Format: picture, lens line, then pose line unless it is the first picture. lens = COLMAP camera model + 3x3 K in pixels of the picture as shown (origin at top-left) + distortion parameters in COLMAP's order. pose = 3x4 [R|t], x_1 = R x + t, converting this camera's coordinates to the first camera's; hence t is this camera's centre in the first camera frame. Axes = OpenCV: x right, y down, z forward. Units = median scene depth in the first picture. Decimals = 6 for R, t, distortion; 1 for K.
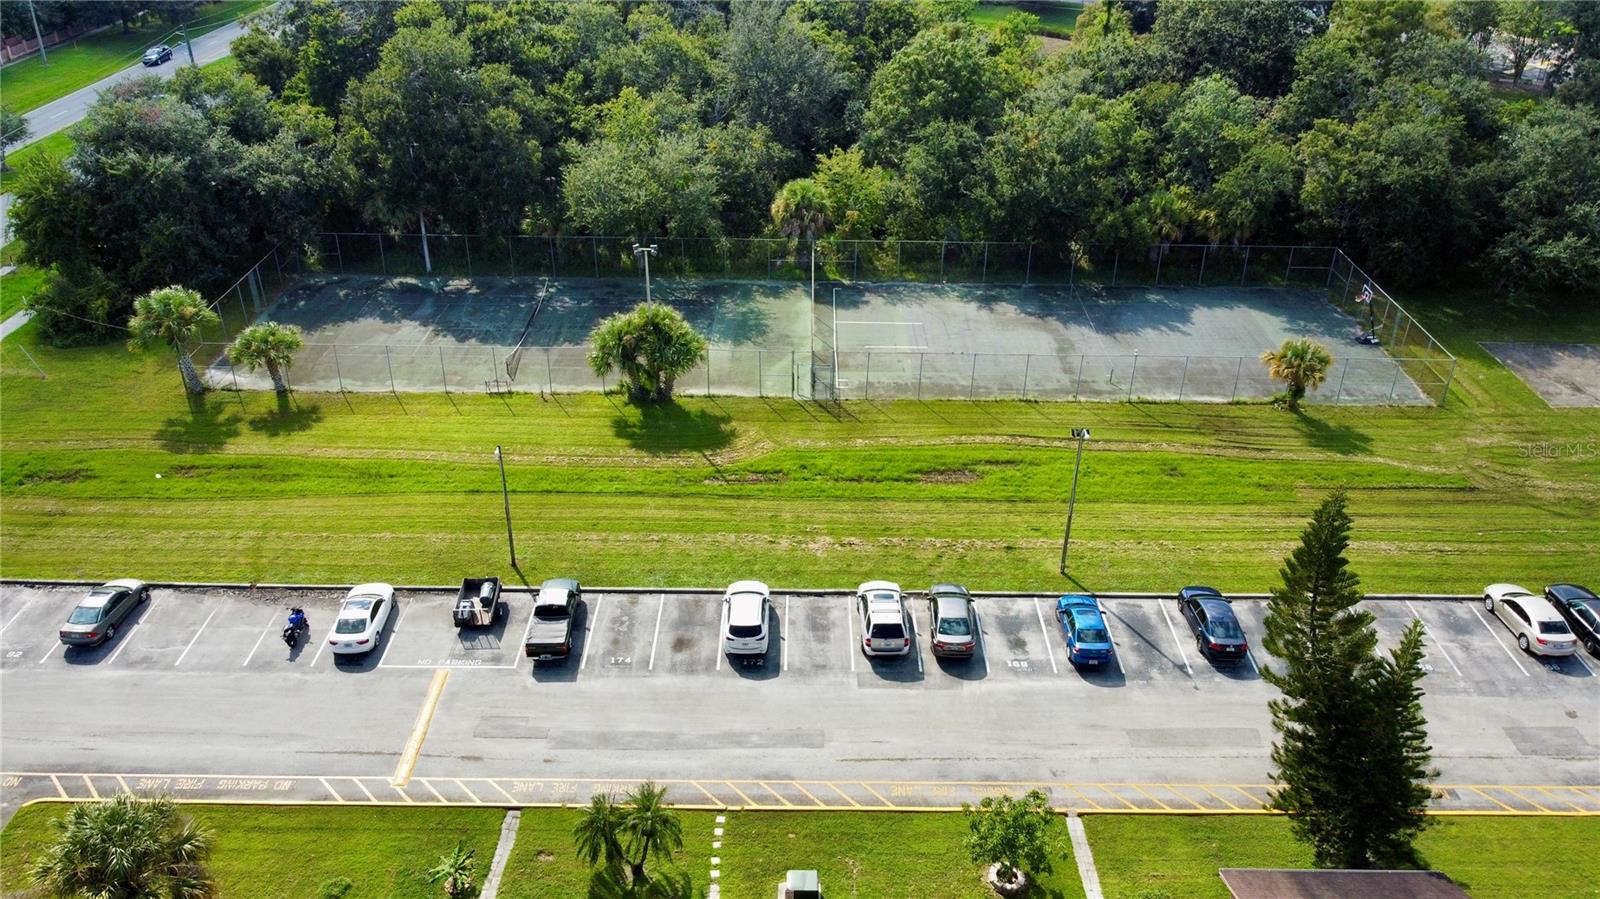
lens RADIAL K [[1215.3, 0, 800.0], [0, 1215.3, 449.5], [0, 0, 1]] dist [-0.003554, 0.000489]
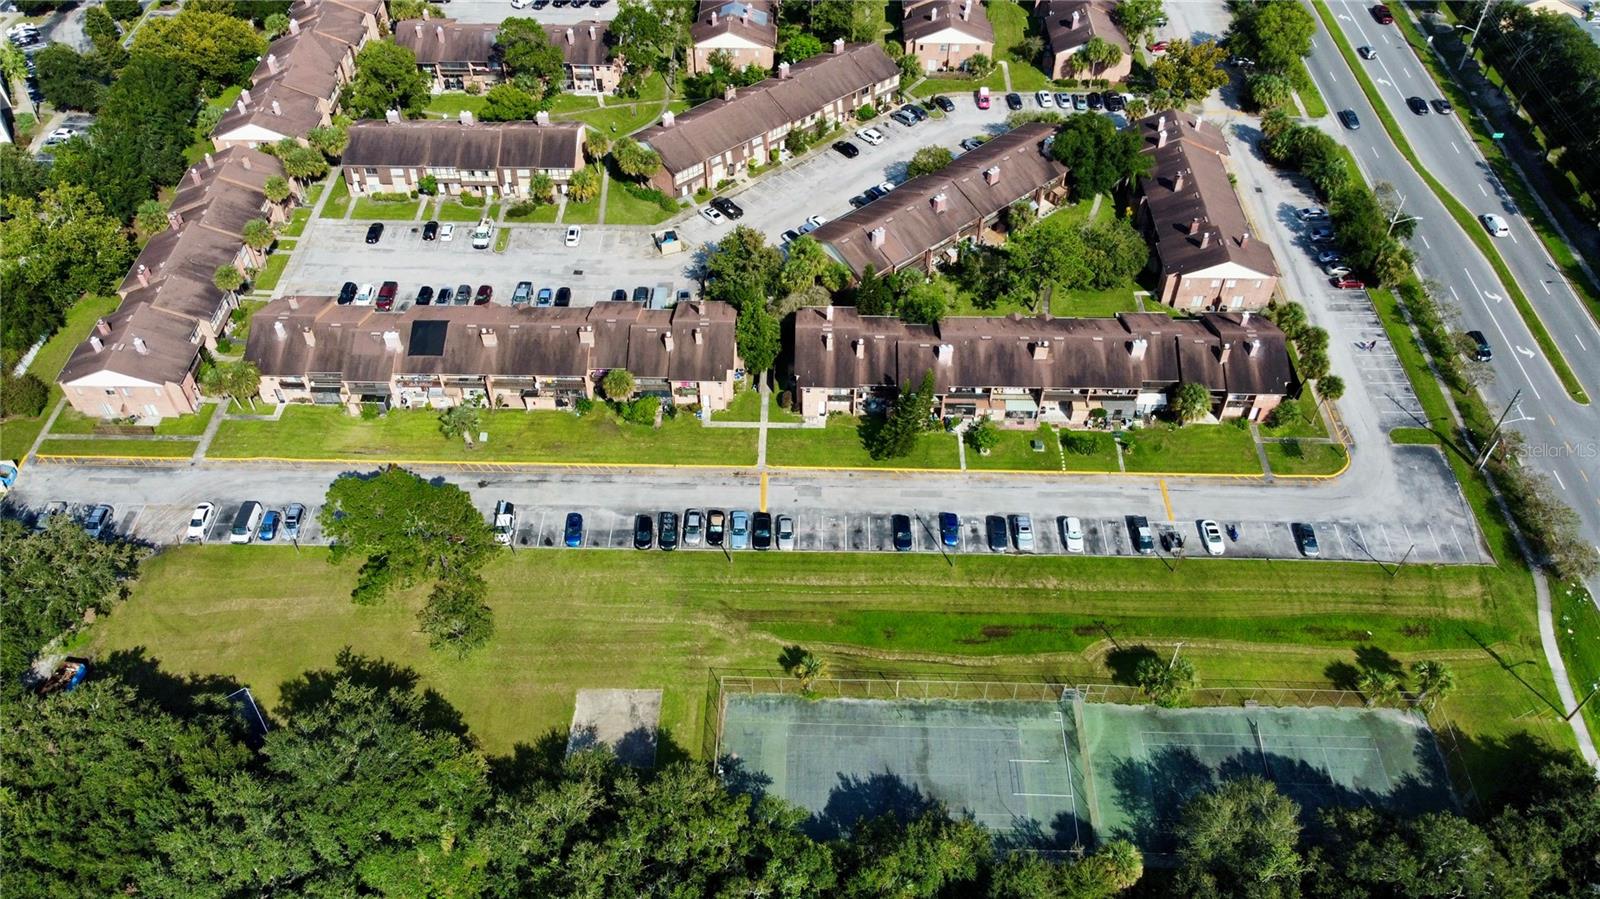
lens RADIAL K [[1215.3, 0, 800.0], [0, 1215.3, 449.5], [0, 0, 1]] dist [-0.003554, 0.000489]
pose [[-0.999779, -0.020942, -0.001555, 0.457706], [-0.006584, 0.242310, 0.970177, -2.020694], [-0.019941, 0.969973, -0.242394, 1.170684]]
